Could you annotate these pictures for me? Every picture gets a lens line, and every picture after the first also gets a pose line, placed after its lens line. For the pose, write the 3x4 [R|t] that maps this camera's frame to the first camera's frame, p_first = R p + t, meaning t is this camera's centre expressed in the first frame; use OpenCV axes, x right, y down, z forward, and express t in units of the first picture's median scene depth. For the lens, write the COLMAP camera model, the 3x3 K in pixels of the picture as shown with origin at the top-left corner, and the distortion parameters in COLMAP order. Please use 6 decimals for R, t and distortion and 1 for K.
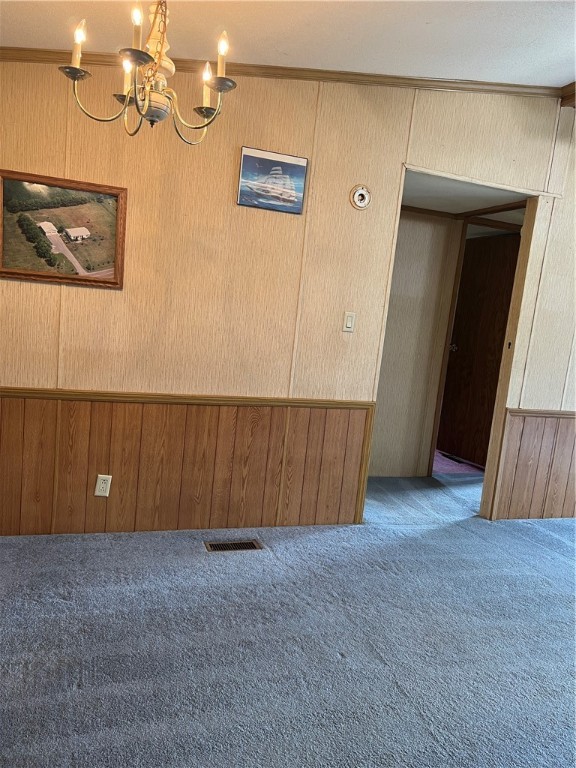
lens RADIAL K [[576.5, 0, 287.6], [0, 576.5, 385.1], [0, 0, 1]] dist [0.038056, -0.020055]
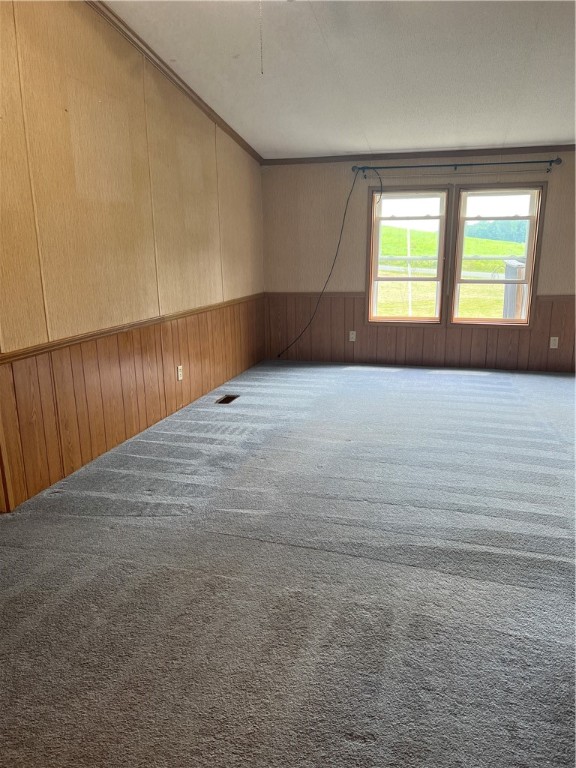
lens RADIAL K [[576.5, 0, 287.6], [0, 576.5, 388.4], [0, 0, 1]] dist [0.038056, -0.020055]
pose [[0.558346, -0.302219, 0.772602, 0.037141], [0.175170, 0.953236, 0.246285, -0.045623], [-0.810904, -0.002176, 0.585176, 0.391533]]
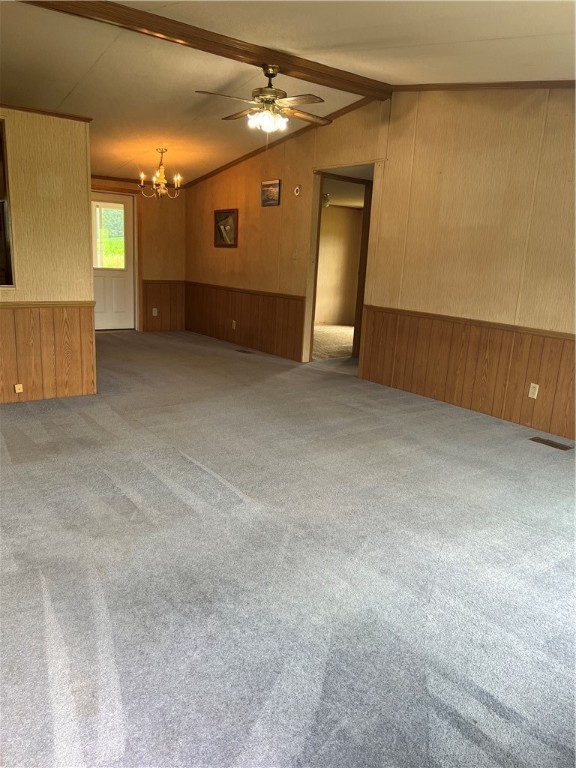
lens RADIAL K [[576.5, 0, 286.5], [0, 576.5, 381.5], [0, 0, 1]] dist [0.038056, -0.020055]
pose [[0.303031, 0.122747, -0.945042, 2.256651], [-0.139934, 0.986652, 0.083281, 0.178094], [0.942651, 0.107006, 0.316163, 0.438182]]
